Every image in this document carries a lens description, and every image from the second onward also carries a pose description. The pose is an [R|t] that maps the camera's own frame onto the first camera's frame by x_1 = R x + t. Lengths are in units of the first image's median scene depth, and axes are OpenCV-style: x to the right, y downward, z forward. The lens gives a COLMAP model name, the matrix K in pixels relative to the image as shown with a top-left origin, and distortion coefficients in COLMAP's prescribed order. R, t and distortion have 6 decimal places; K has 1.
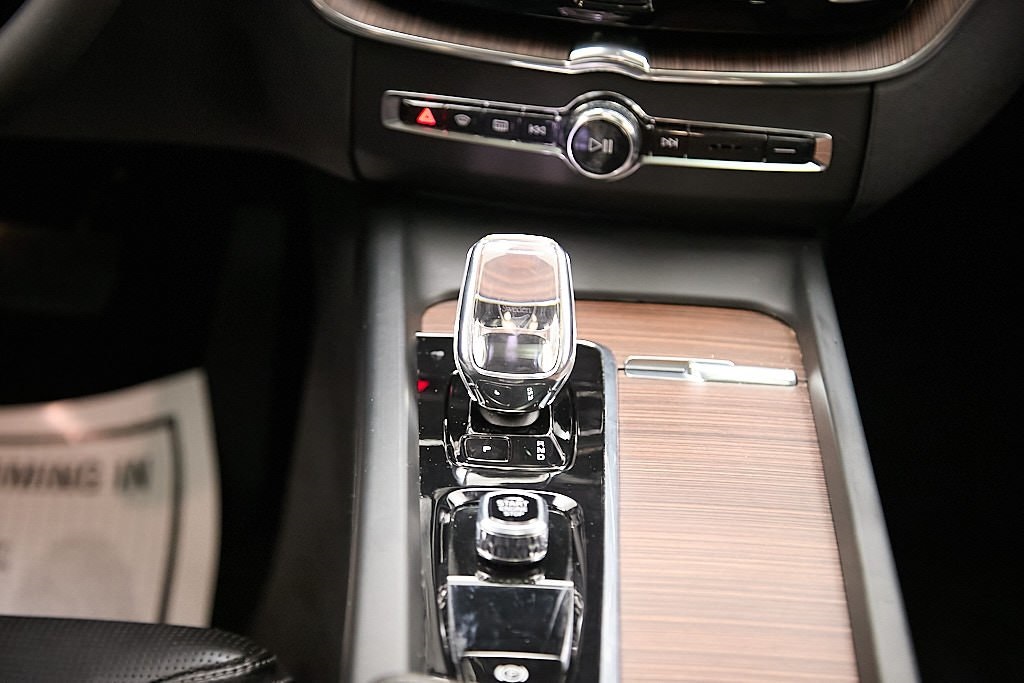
lens RADIAL K [[2217.7, 0, 519.4], [0, 2217.7, 341.7], [0, 0, 1]] dist [-0.040585, 0.000000]
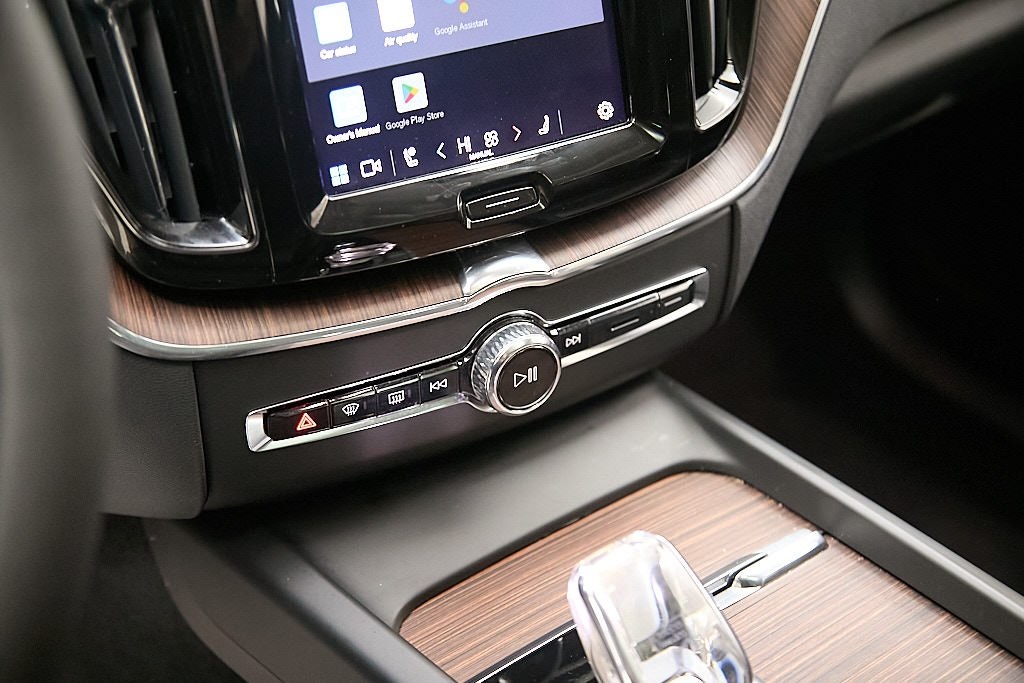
lens RADIAL K [[1429.3, 0, 513.0], [0, 1429.3, 334.3], [0, 0, 1]] dist [-0.053892, 0.000000]
pose [[0.780026, -0.367805, 0.506240, -0.232390], [0.326819, 0.929368, 0.171655, -0.196833], [-0.533619, 0.031553, 0.845136, 0.549147]]
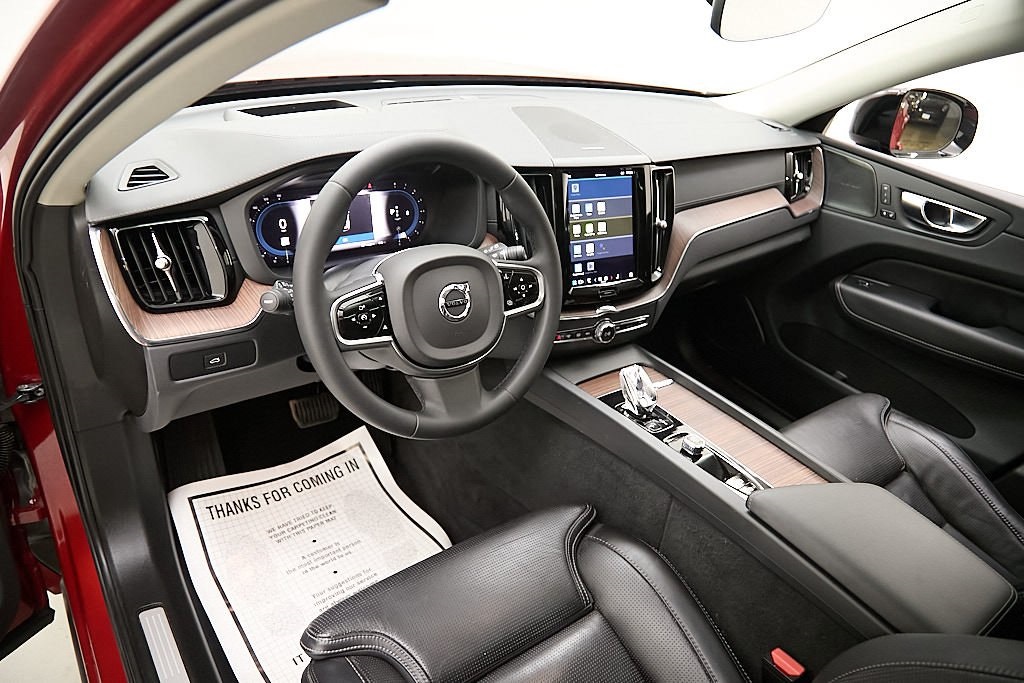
lens RADIAL K [[691.9, 0, 513.3], [0, 691.9, 344.4], [0, 0, 1]] dist [-0.002889, -0.005294]
pose [[0.808492, -0.261995, 0.526972, -0.680358], [0.235350, 0.964657, 0.118521, -0.240556], [-0.539399, 0.028199, 0.841578, 0.141820]]
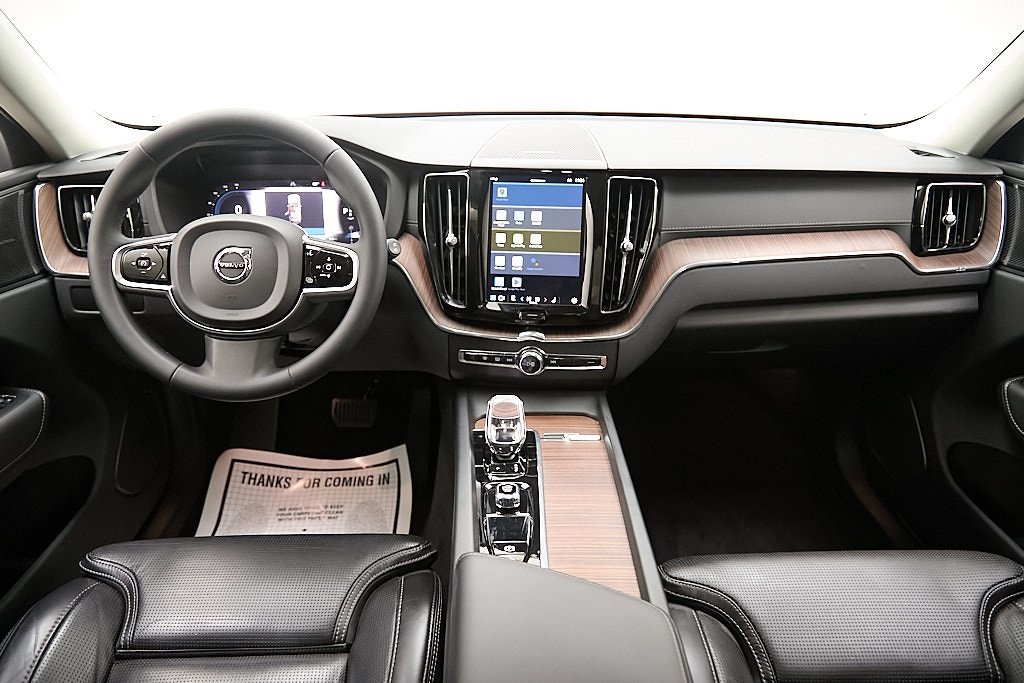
lens RADIAL K [[691.9, 0, 508.9], [0, 691.9, 344.1], [0, 0, 1]] dist [-0.002889, -0.005294]
pose [[0.998500, -0.054587, 0.004276, 0.004318], [0.054718, 0.991943, -0.114261, -0.008979], [0.001996, 0.114323, 0.993442, 0.053319]]
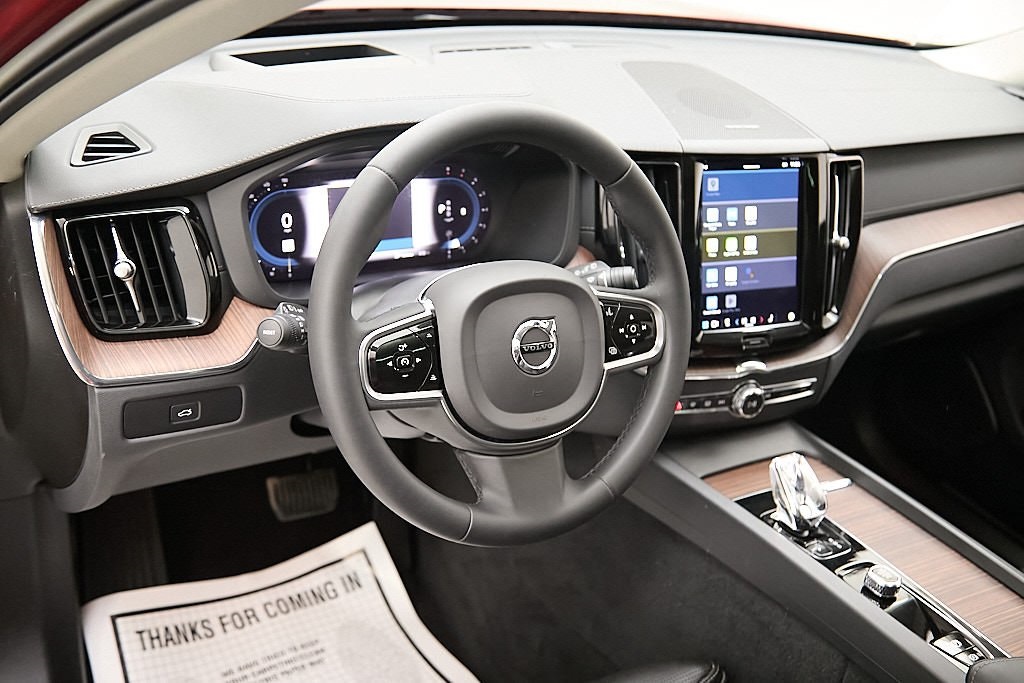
lens RADIAL K [[1071.8, 0, 513.9], [0, 1071.8, 346.8], [0, 0, 1]] dist [0.032743, 0.000000]
pose [[0.854186, -0.189503, 0.484206, -0.723987], [0.191425, 0.980428, 0.046016, -0.249830], [-0.483449, 0.053383, 0.873743, 0.118437]]
